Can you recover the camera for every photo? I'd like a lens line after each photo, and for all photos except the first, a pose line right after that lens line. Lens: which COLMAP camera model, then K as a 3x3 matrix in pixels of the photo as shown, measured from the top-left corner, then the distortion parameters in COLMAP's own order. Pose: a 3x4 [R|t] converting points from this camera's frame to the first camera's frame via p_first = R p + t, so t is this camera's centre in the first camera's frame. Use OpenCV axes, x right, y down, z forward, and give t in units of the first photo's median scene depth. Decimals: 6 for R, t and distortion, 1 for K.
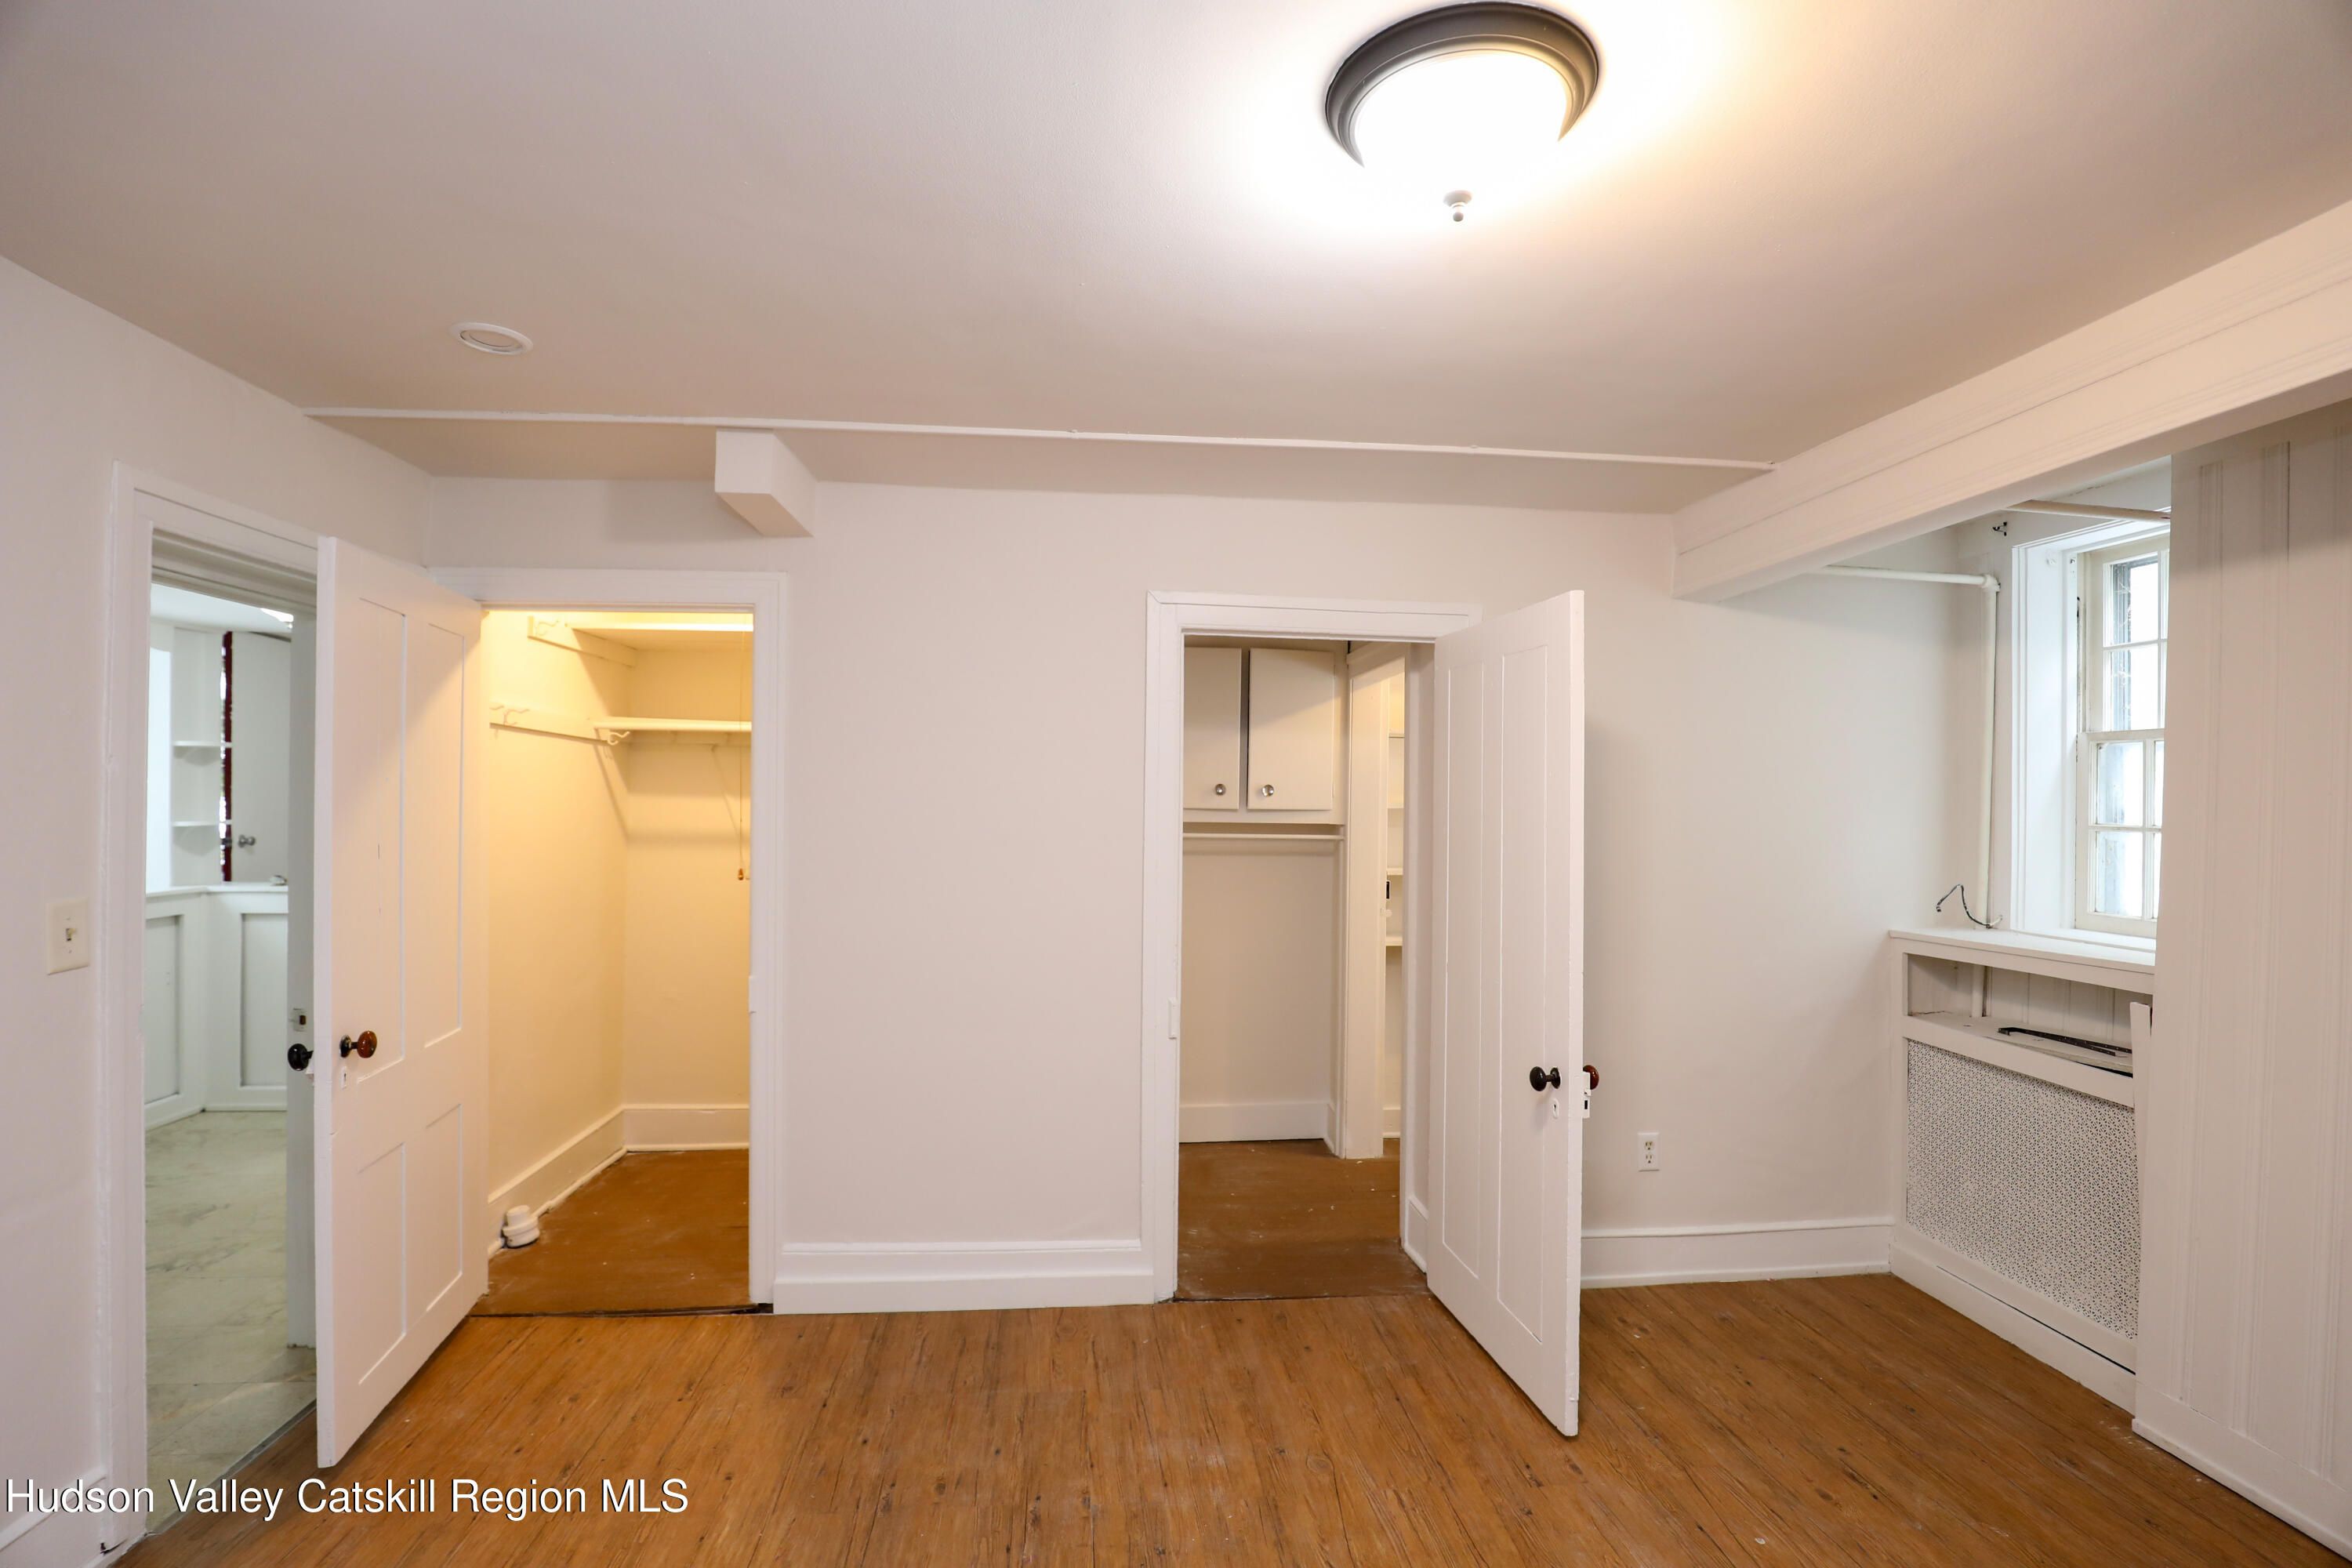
lens RADIAL K [[1076.5, 0, 1168.5], [0, 1076.5, 794.7], [0, 0, 1]] dist [-0.031625, 0.001736]
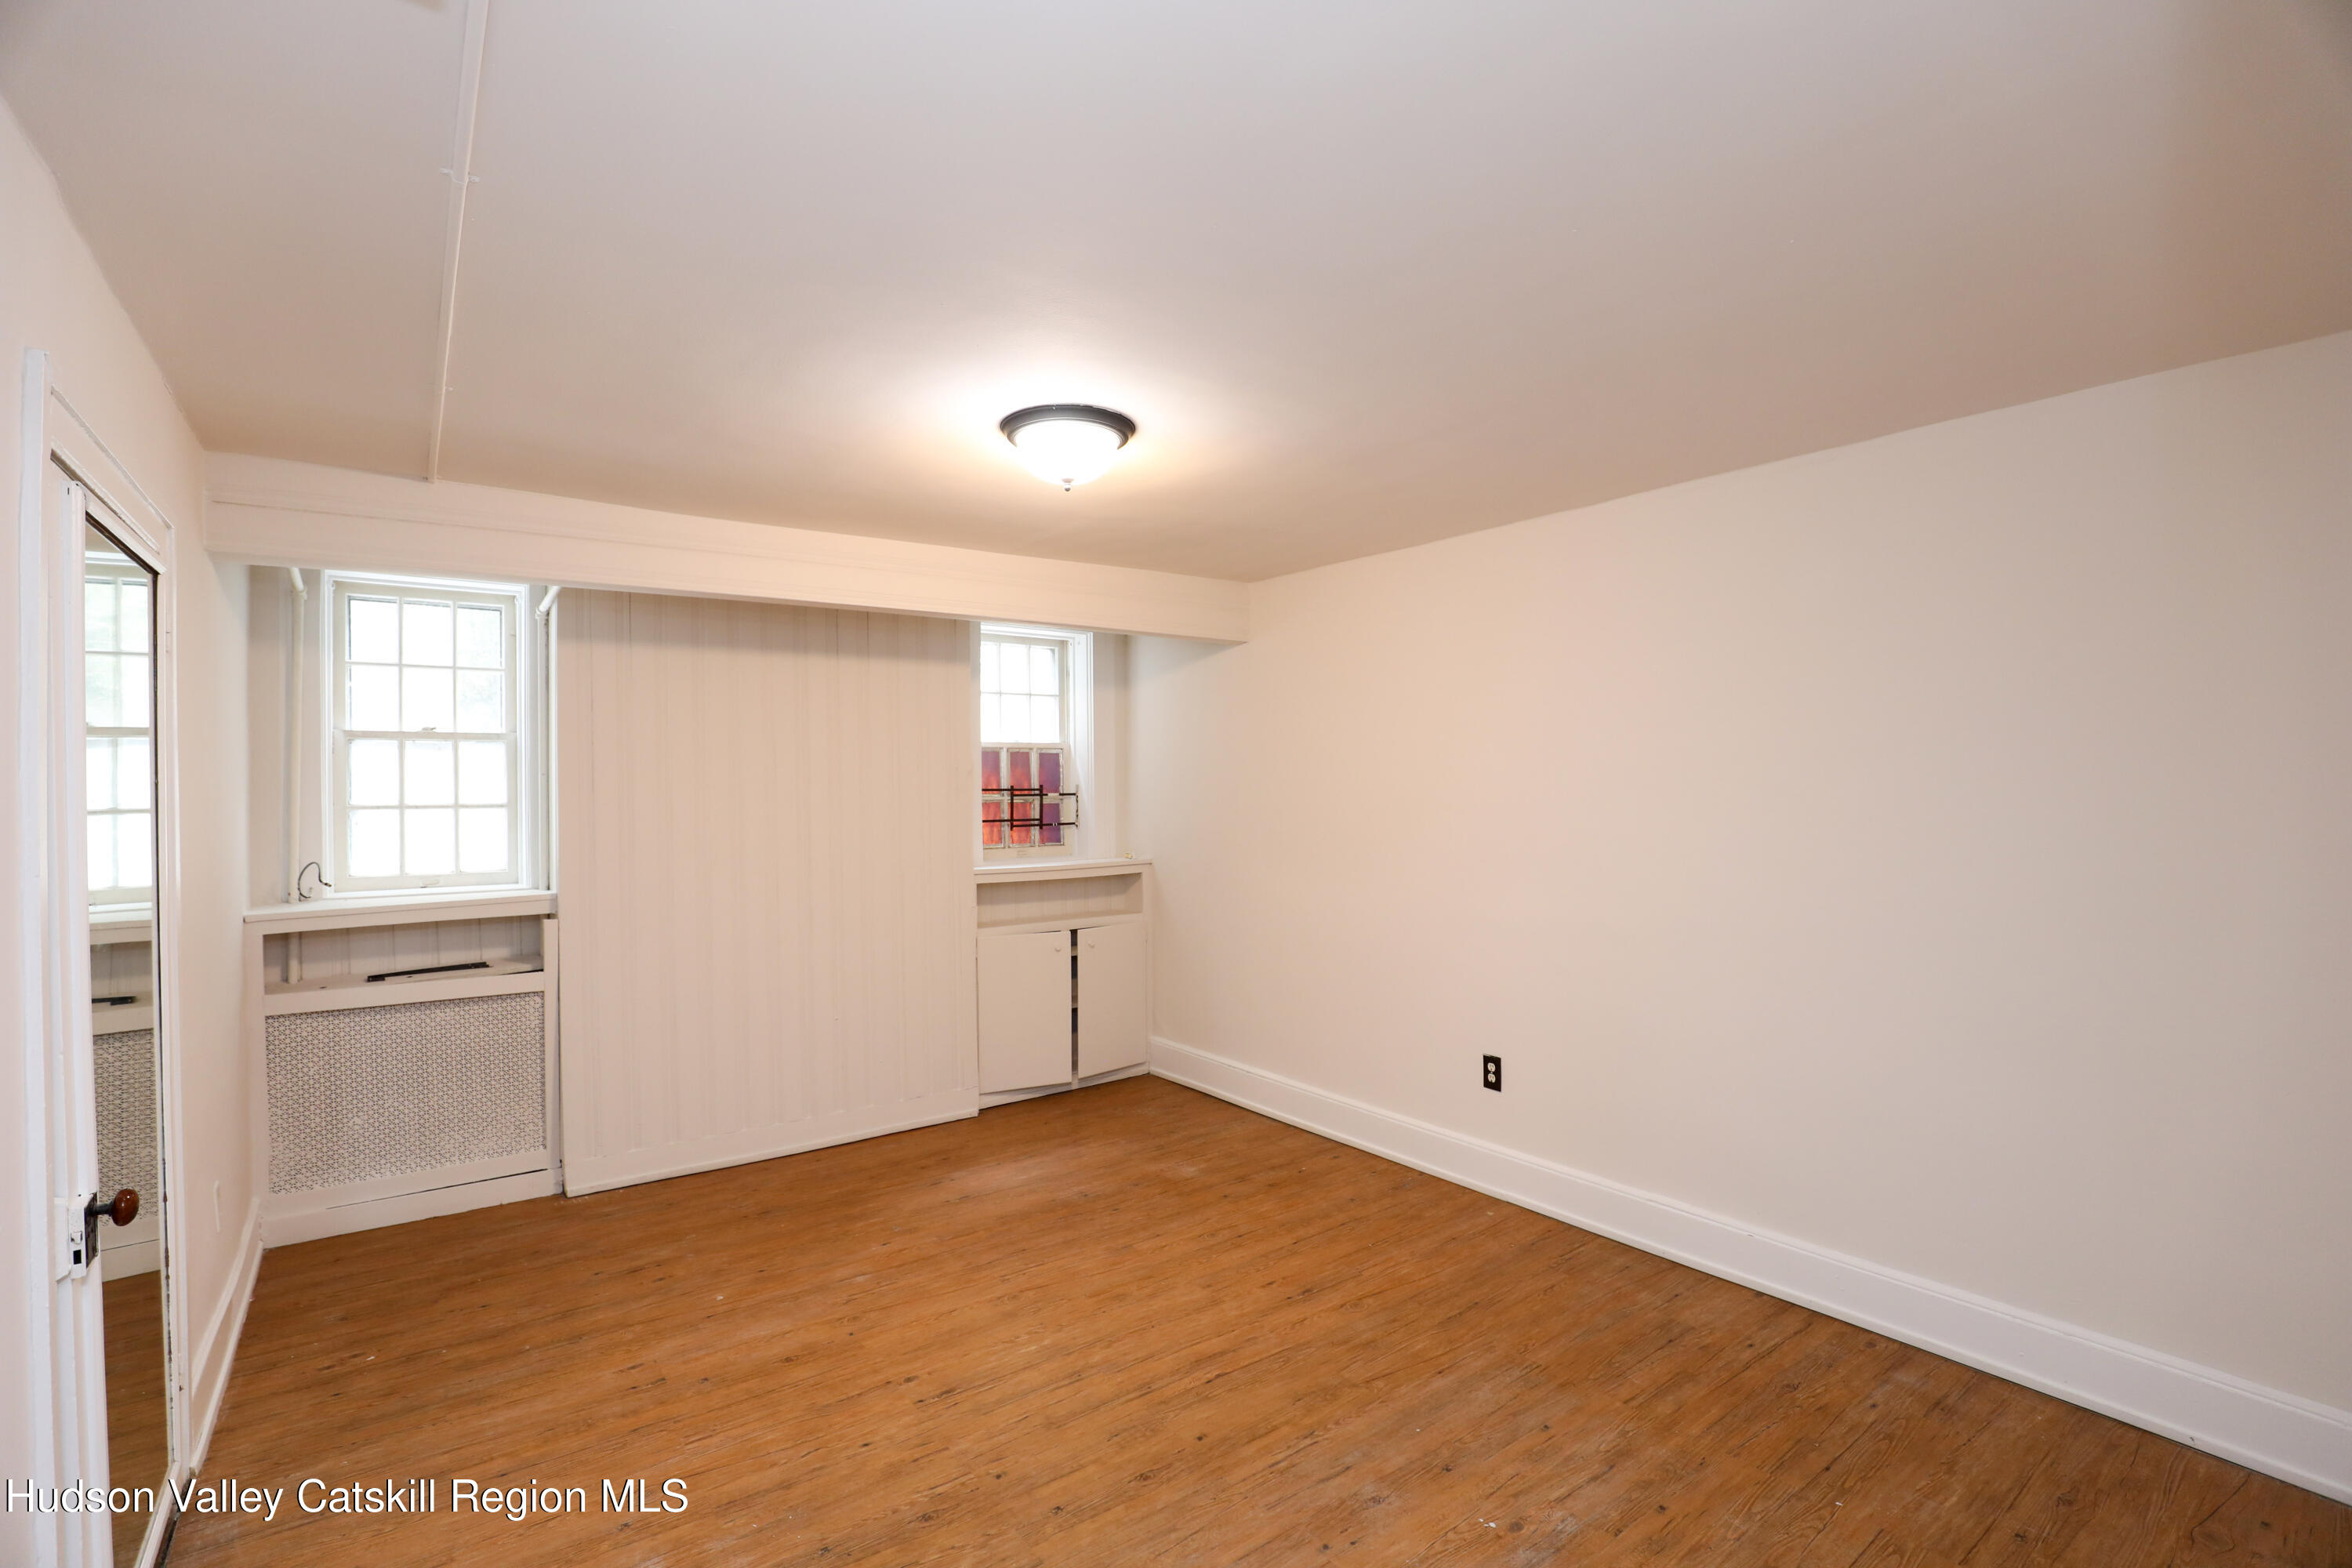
lens RADIAL K [[1076.5, 0, 1168.5], [0, 1076.5, 794.7], [0, 0, 1]] dist [-0.031625, 0.001736]
pose [[-0.516359, -0.014263, 0.856254, -0.793343], [-0.001495, 0.999875, 0.015753, -0.005917], [-0.856371, 0.006854, -0.516315, 0.967388]]
